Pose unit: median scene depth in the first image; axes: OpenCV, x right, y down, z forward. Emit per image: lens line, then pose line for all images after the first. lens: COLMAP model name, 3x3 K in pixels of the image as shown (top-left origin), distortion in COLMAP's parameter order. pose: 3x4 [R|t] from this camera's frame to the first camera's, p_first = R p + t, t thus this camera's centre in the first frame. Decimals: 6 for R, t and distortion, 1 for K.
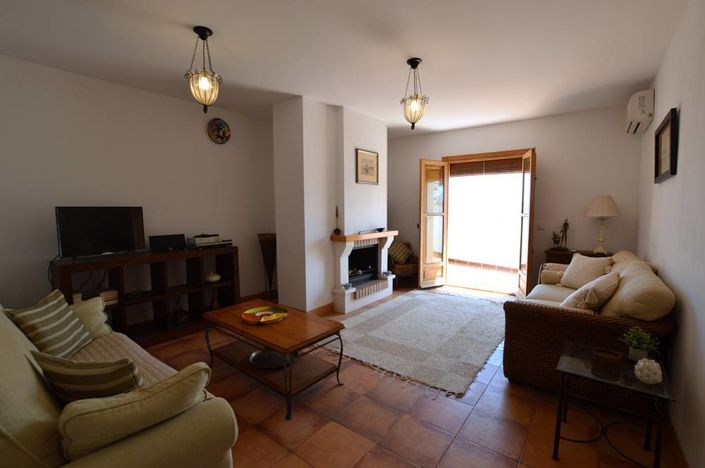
lens RADIAL K [[324.1, 0, 348.3], [0, 324.1, 237.9], [0, 0, 1]] dist [-0.027569, 0.000265]
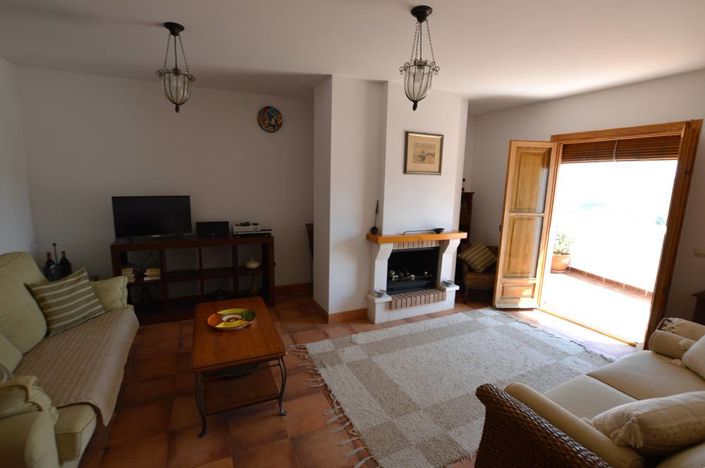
lens RADIAL K [[324.1, 0, 348.3], [0, 324.1, 237.9], [0, 0, 1]] dist [-0.027569, 0.000265]
pose [[0.891999, 0.103541, -0.440020, 0.282220], [-0.069175, 0.993215, 0.093482, -0.073910], [0.446714, -0.052948, 0.893109, 0.185687]]
